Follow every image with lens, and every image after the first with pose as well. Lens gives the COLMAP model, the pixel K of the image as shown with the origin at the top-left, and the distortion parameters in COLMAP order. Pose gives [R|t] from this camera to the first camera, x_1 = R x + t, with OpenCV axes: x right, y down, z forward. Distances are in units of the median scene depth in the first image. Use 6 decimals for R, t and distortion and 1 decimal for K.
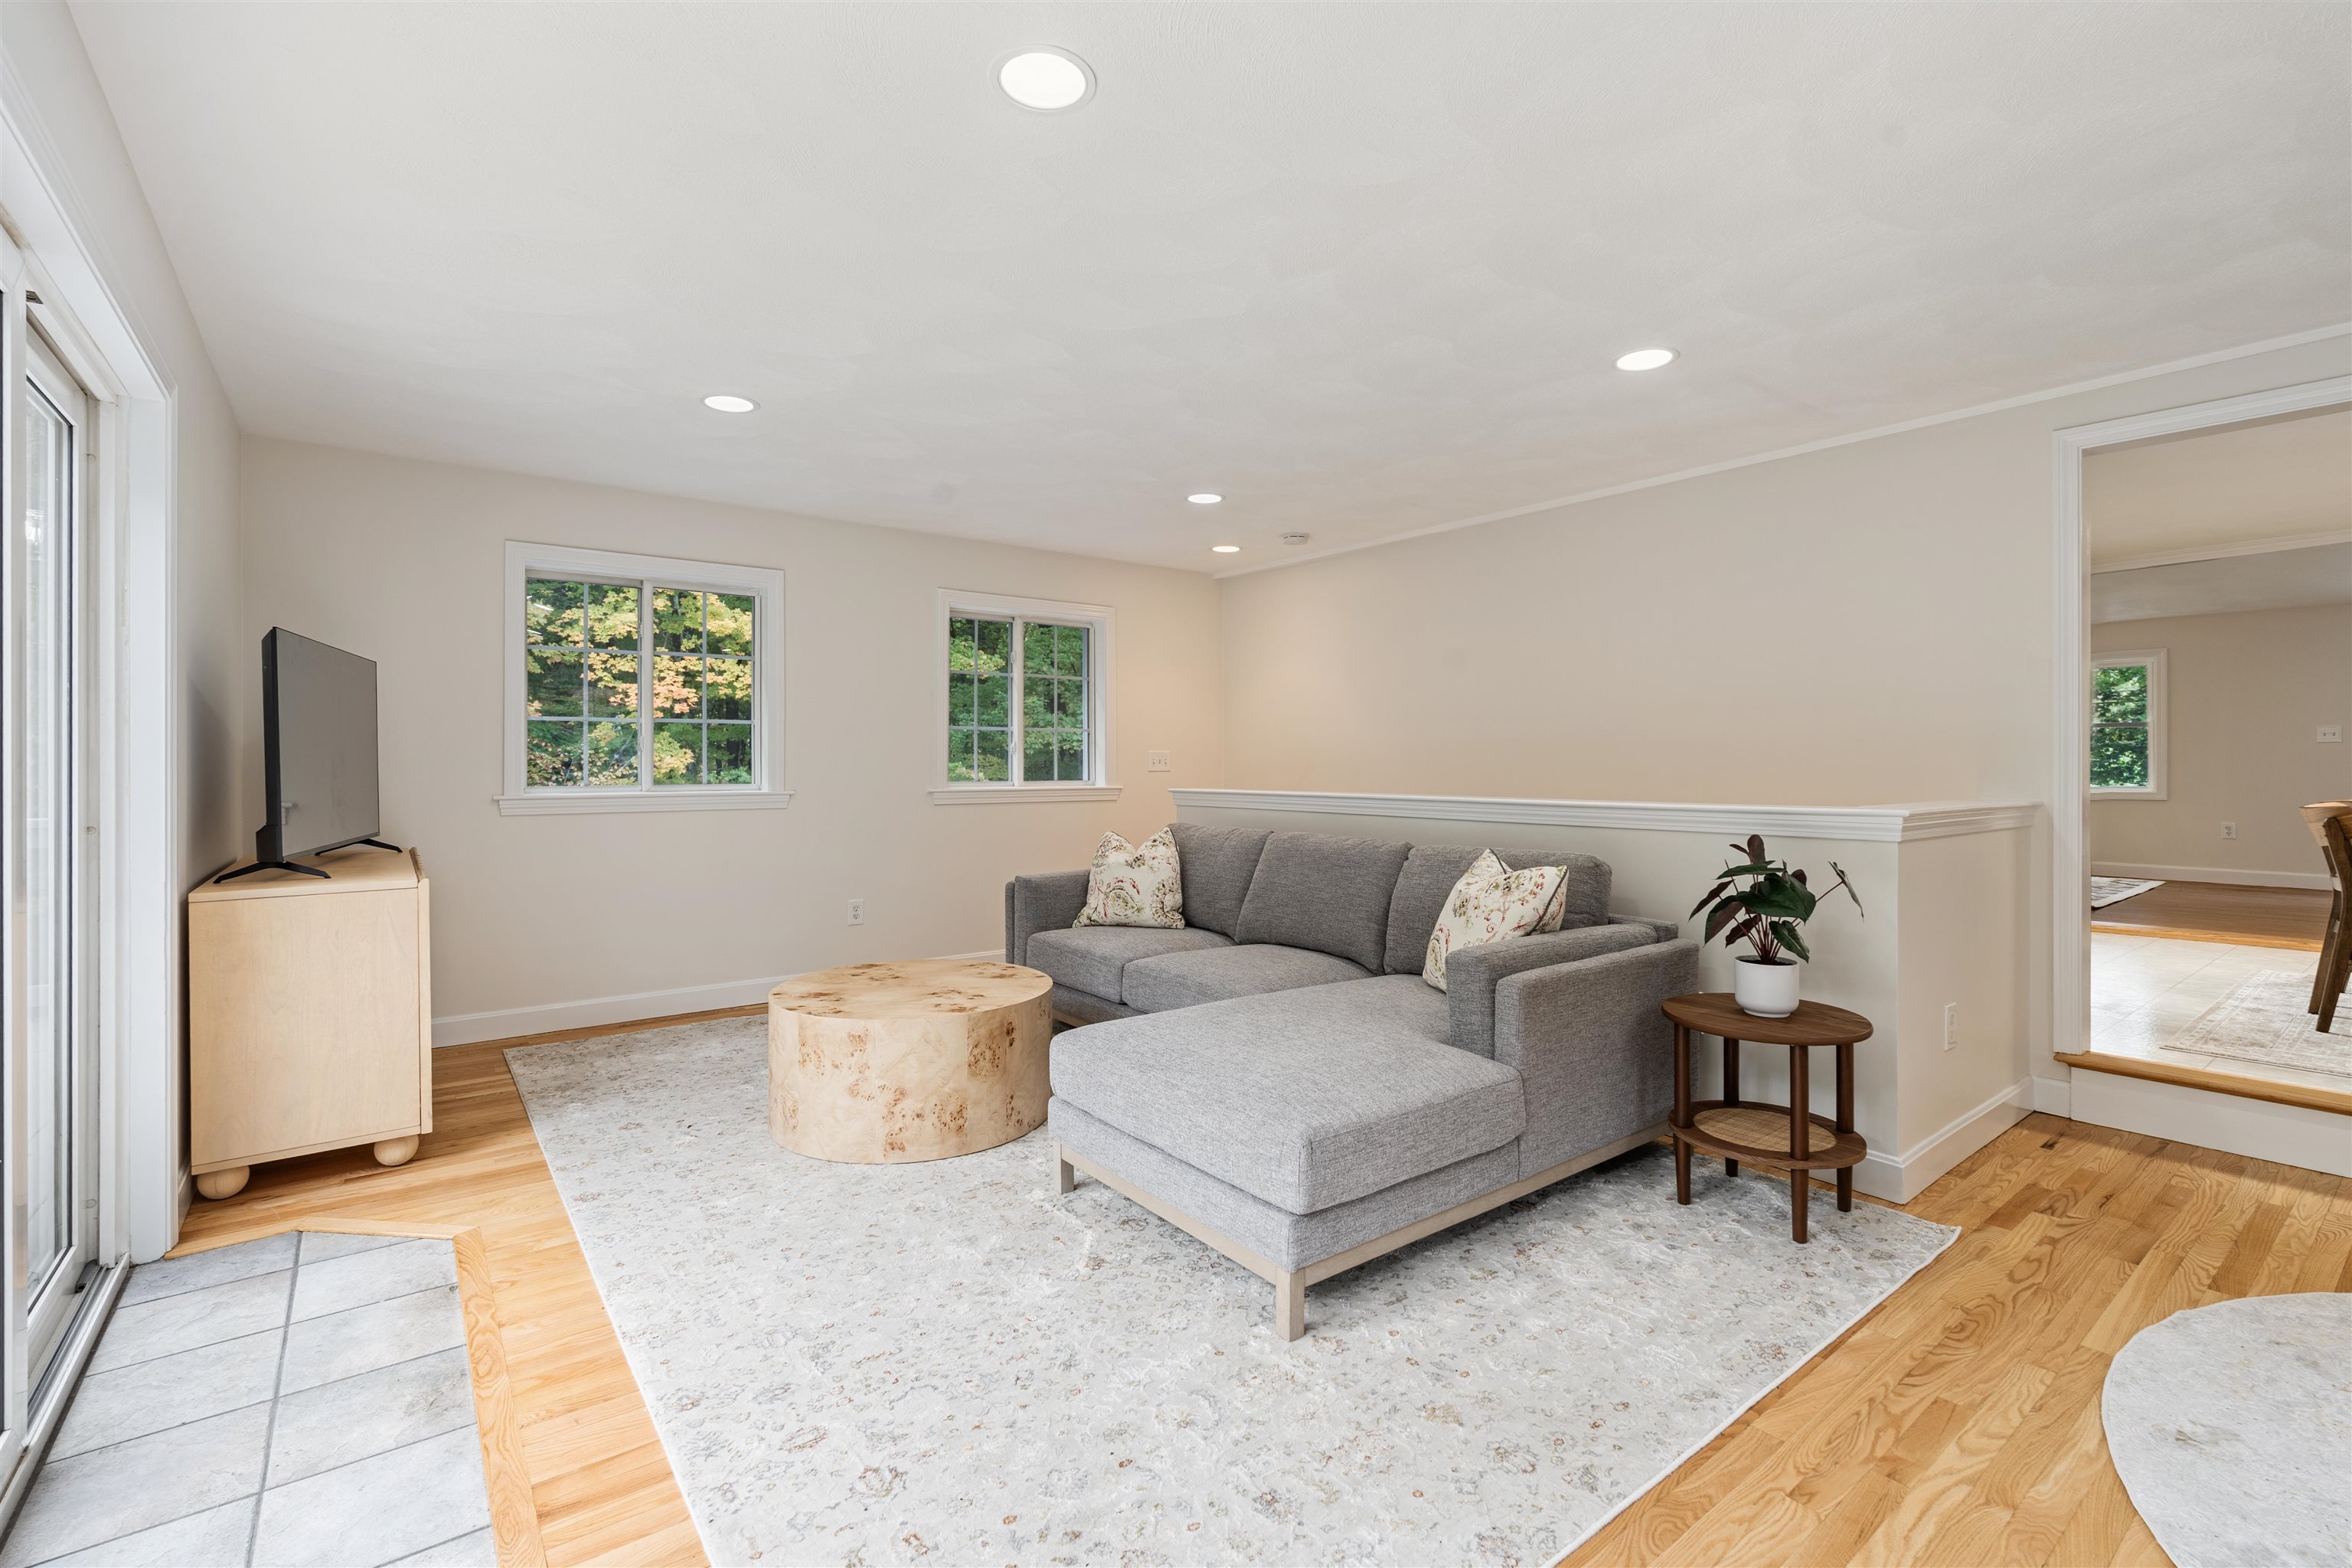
lens RADIAL K [[1031.1, 0, 1177.1], [0, 1031.1, 770.1], [0, 0, 1]] dist [-0.002919, 0.000195]
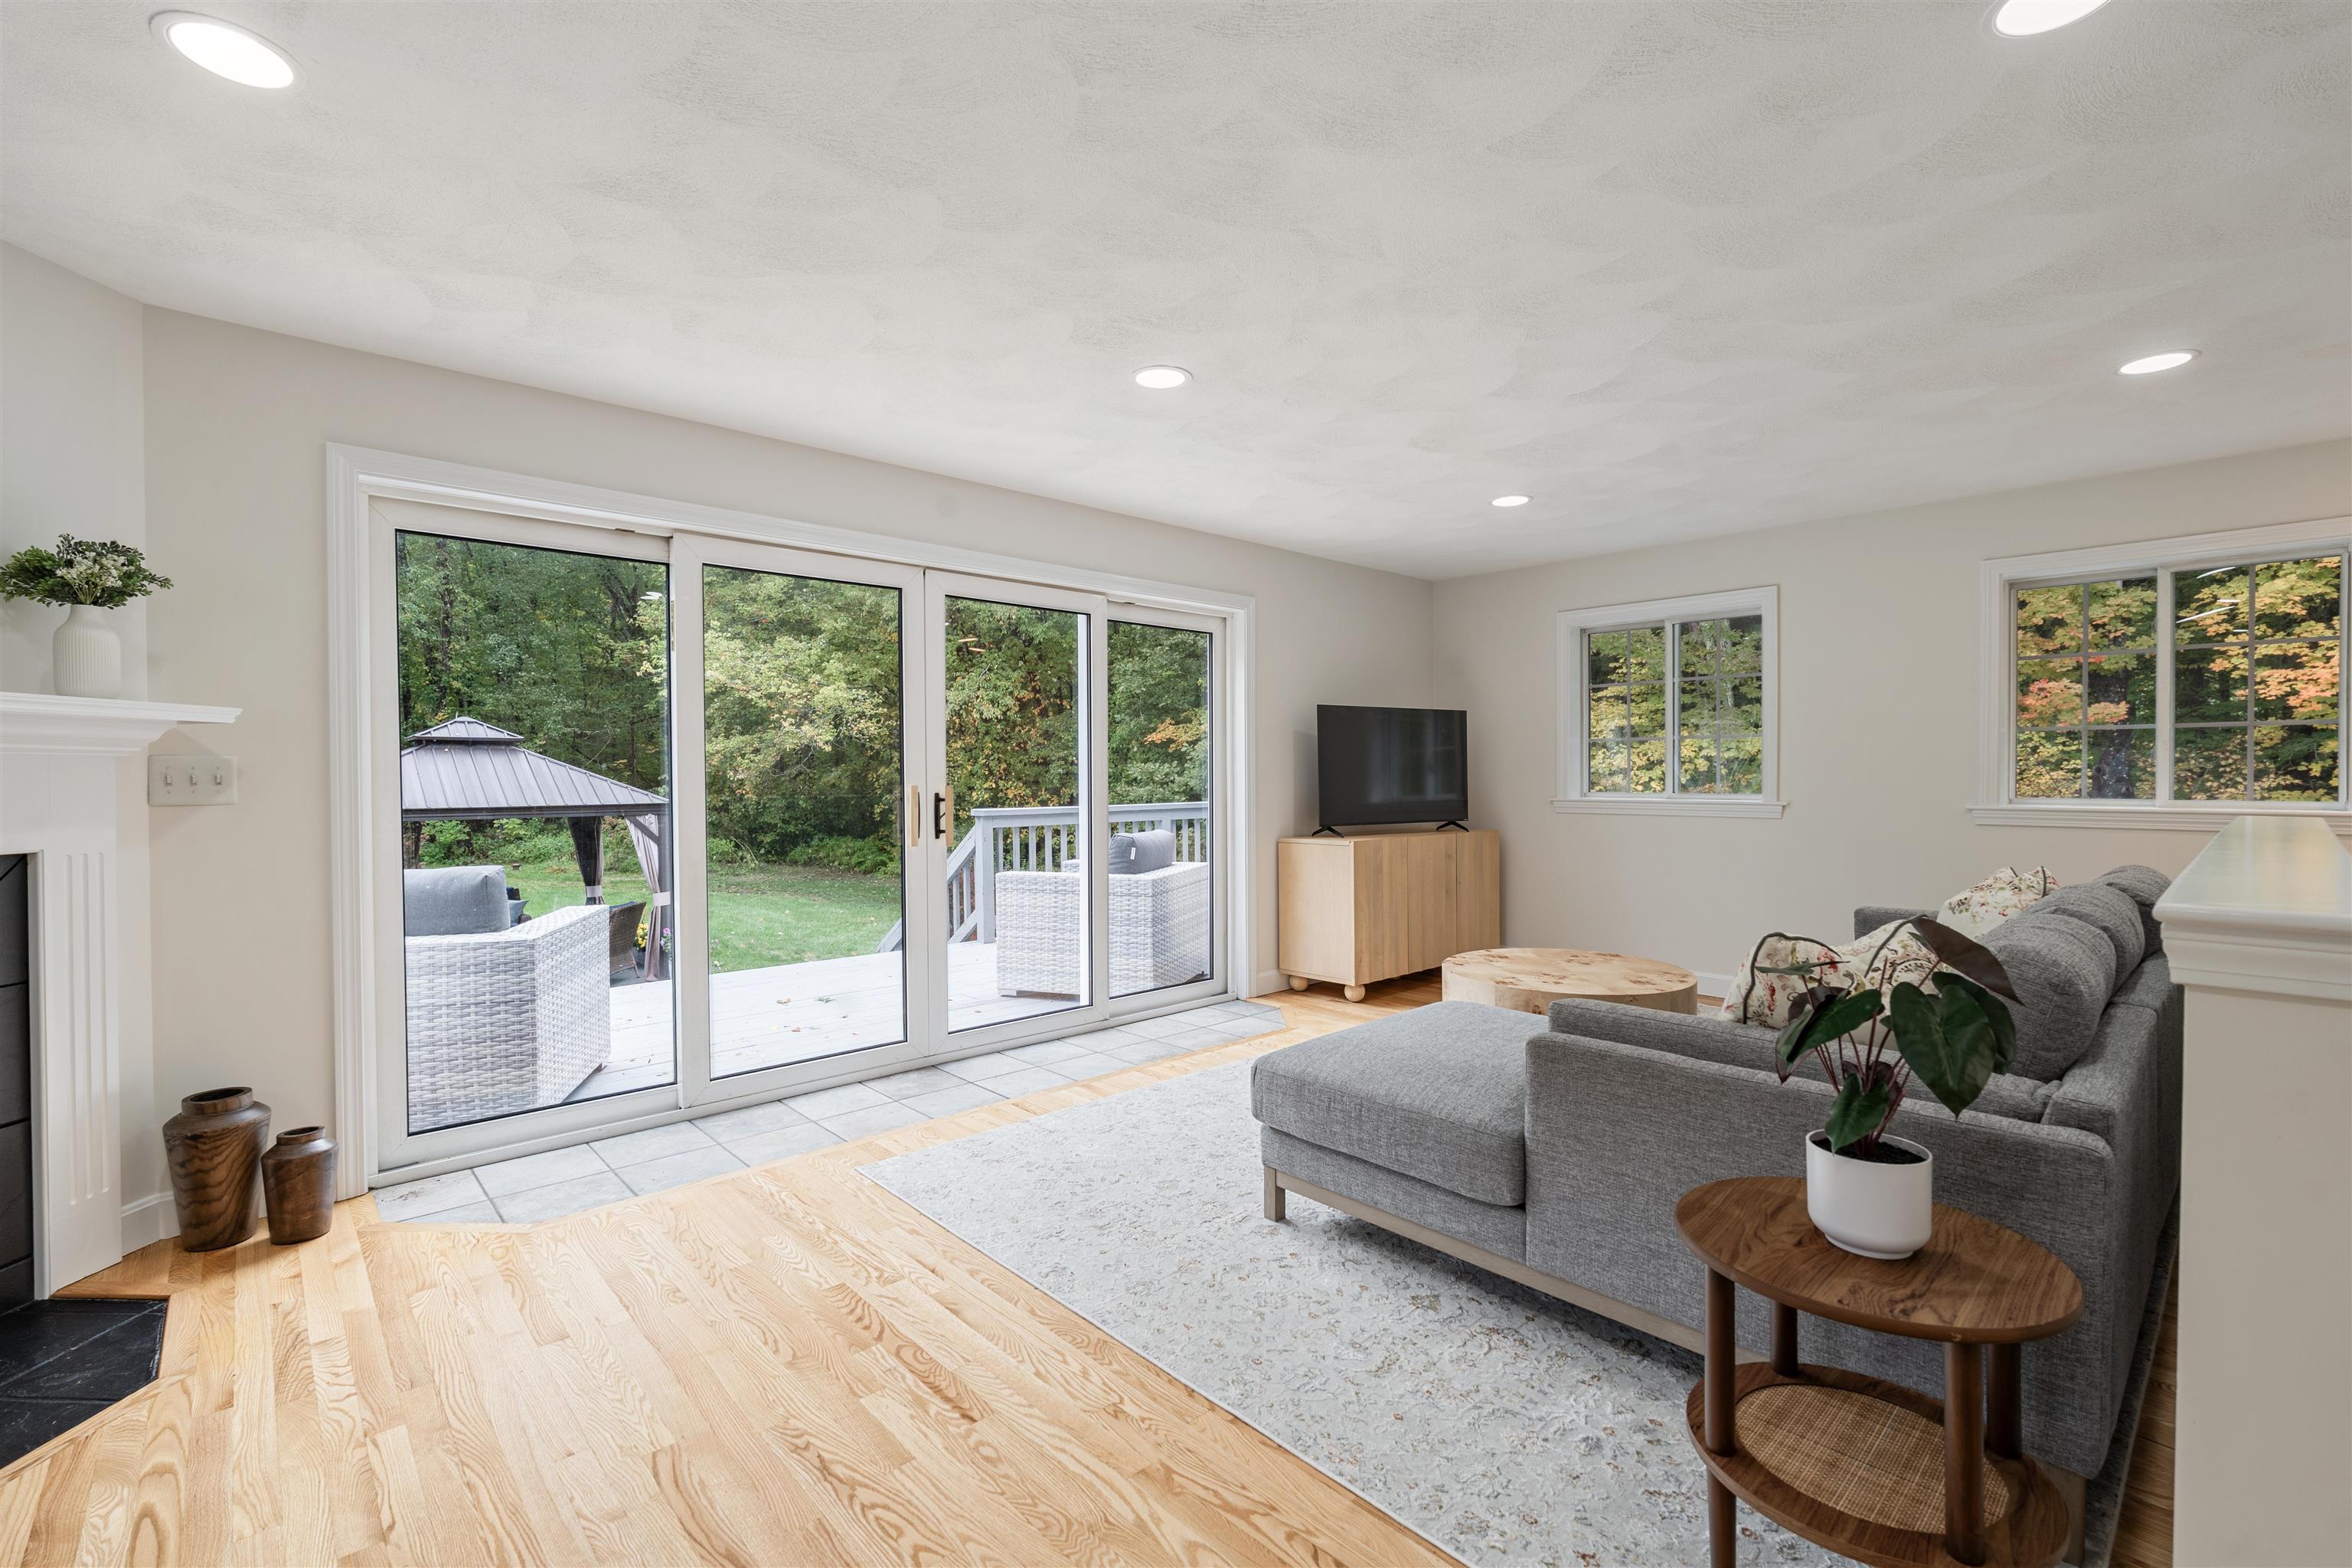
lens RADIAL K [[1024.6, 0, 1176.0], [0, 1024.6, 784.0], [0, 0, 1]] dist [-0.002250, 0.000454]
pose [[0.091661, 0.011980, -0.995718, 0.642366], [-0.004467, 0.999923, 0.011620, -0.007101], [0.995780, 0.003382, 0.091707, 0.350841]]
